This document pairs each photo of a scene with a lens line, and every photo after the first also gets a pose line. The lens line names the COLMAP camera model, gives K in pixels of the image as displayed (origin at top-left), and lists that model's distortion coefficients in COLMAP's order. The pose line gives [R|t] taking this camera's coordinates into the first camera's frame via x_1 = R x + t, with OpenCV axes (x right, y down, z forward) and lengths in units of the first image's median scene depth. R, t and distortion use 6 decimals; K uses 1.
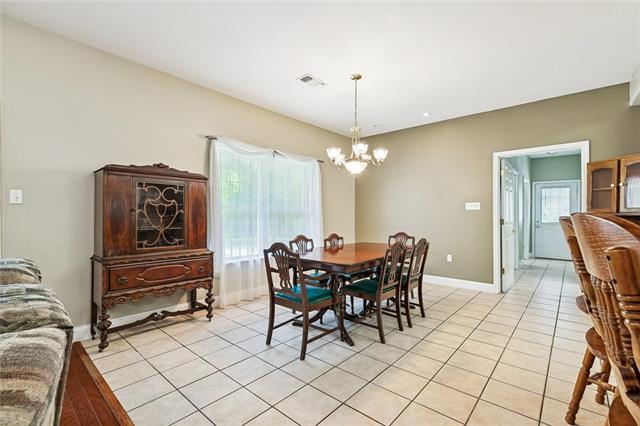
lens RADIAL K [[291.1, 0, 321.7], [0, 291.1, 215.2], [0, 0, 1]] dist [0.004107, -0.000116]
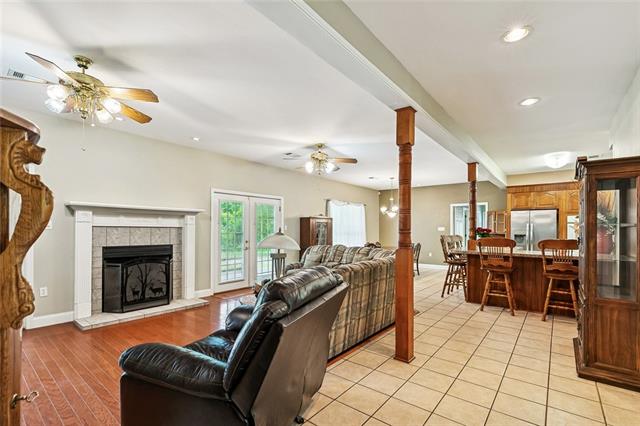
lens RADIAL K [[291.1, 0, 323.5], [0, 291.1, 229.3], [0, 0, 1]] dist [0.004107, -0.000116]
pose [[0.999554, 0.002085, 0.029788, -0.399646], [-0.001725, 0.999925, -0.012132, -0.002546], [-0.029811, 0.012075, 0.999483, -1.093791]]
